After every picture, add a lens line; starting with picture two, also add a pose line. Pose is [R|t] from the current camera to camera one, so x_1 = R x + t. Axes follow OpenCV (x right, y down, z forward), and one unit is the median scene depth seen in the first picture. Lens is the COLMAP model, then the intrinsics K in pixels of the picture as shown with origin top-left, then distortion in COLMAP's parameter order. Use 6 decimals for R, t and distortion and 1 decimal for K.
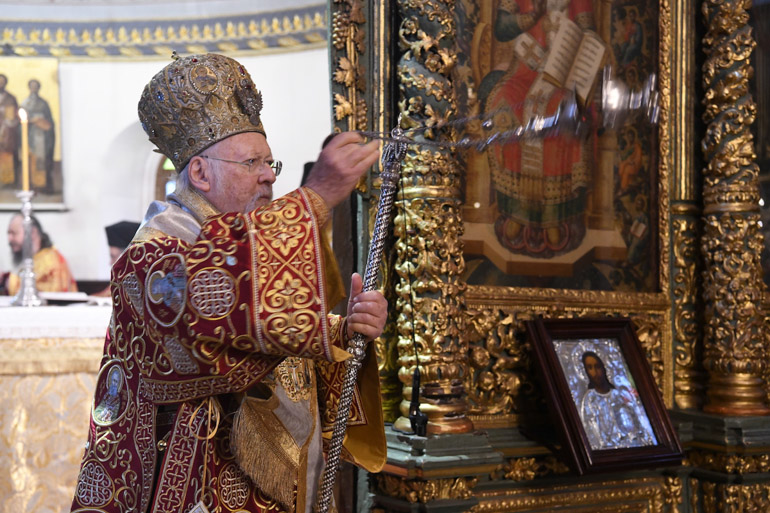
lens RADIAL K [[1258.3, 0, 384.3], [0, 1258.3, 257.6], [0, 0, 1]] dist [0.180577, 0.000000]
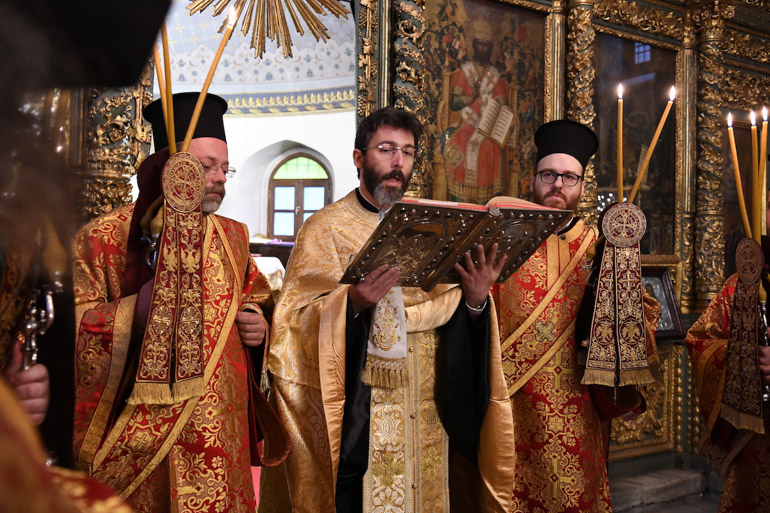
lens RADIAL K [[771.6, 0, 386.0], [0, 771.6, 255.4], [0, 0, 1]] dist [-0.010972, 0.000000]
pose [[0.999326, 0.013773, -0.034026, 0.034512], [-0.012743, 0.999459, 0.030312, 0.001937], [0.034425, -0.029858, 0.998961, -0.098611]]
